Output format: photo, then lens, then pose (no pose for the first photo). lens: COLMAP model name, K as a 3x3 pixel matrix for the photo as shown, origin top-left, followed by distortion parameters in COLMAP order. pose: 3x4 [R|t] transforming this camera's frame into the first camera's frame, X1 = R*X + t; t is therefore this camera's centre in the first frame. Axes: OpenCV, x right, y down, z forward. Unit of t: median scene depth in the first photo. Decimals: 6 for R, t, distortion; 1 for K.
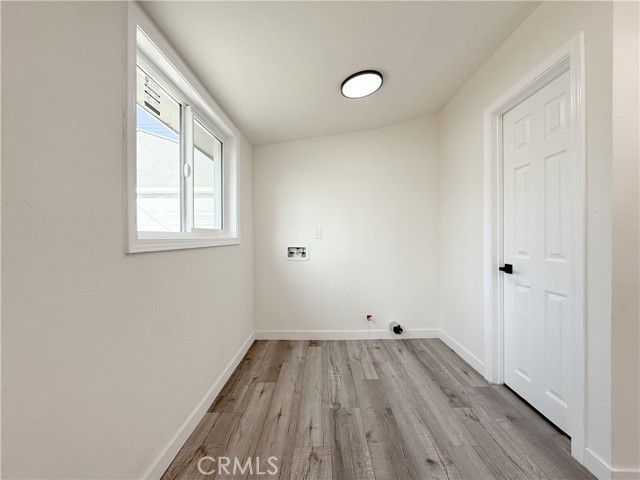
lens RADIAL K [[252.3, 0, 322.3], [0, 252.3, 240.4], [0, 0, 1]] dist [0.000305, 0.000070]
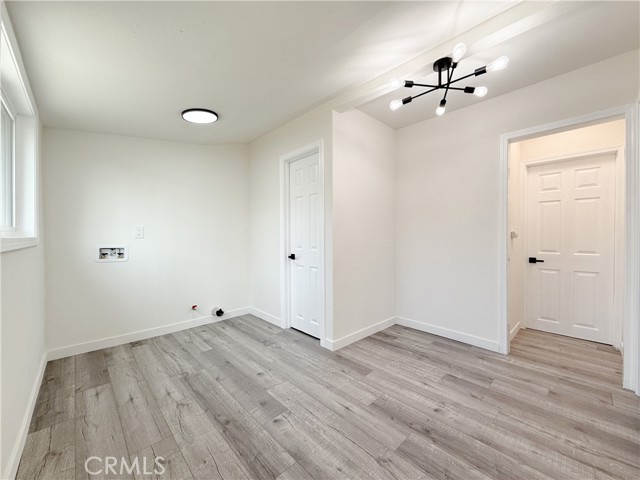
lens RADIAL K [[252.3, 0, 322.3], [0, 252.3, 240.4], [0, 0, 1]] dist [0.000305, 0.000070]
pose [[0.705806, -0.005194, 0.708386, -0.294060], [0.006427, 0.999979, 0.000929, 0.004350], [-0.708376, 0.003897, 0.705824, -0.301271]]
